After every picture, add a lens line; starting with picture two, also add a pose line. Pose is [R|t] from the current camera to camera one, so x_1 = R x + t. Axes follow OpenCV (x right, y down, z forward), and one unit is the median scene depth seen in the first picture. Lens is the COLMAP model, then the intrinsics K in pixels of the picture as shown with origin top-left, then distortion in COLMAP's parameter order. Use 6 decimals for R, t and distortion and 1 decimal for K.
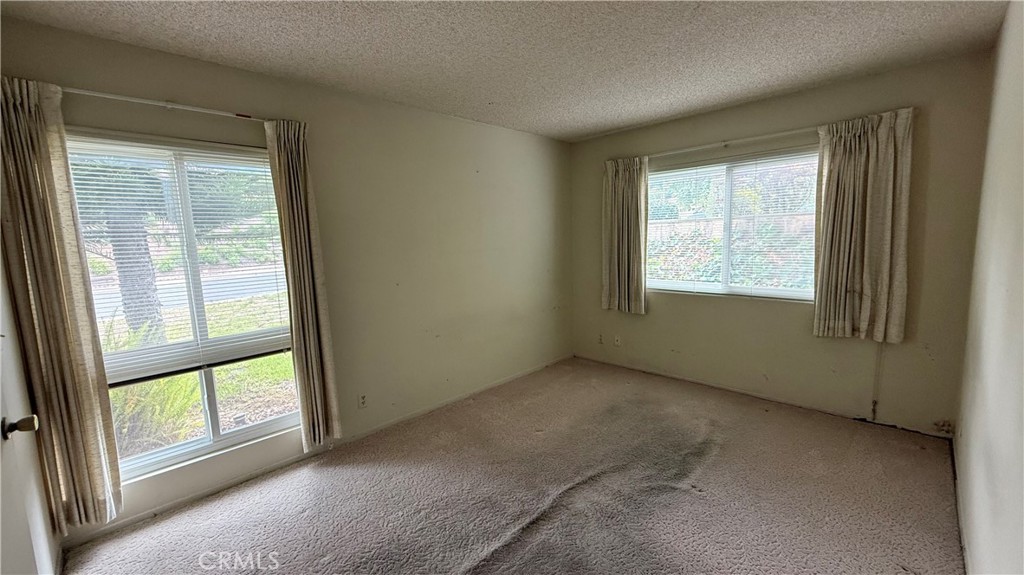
lens RADIAL K [[416.2, 0, 512.0], [0, 416.2, 287.5], [0, 0, 1]] dist [0.023801, 0.000022]
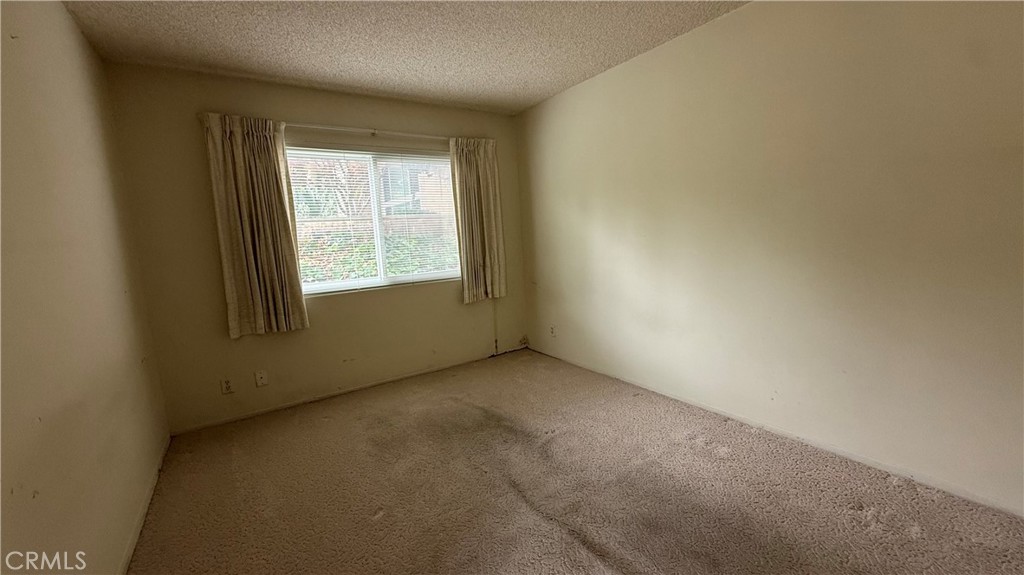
lens RADIAL K [[416.2, 0, 512.0], [0, 416.2, 287.5], [0, 0, 1]] dist [0.023801, 0.000022]
pose [[0.196545, -0.115026, 0.973724, -0.450166], [0.166007, 0.982661, 0.082573, -0.014170], [-0.966339, 0.145415, 0.212232, 0.567920]]
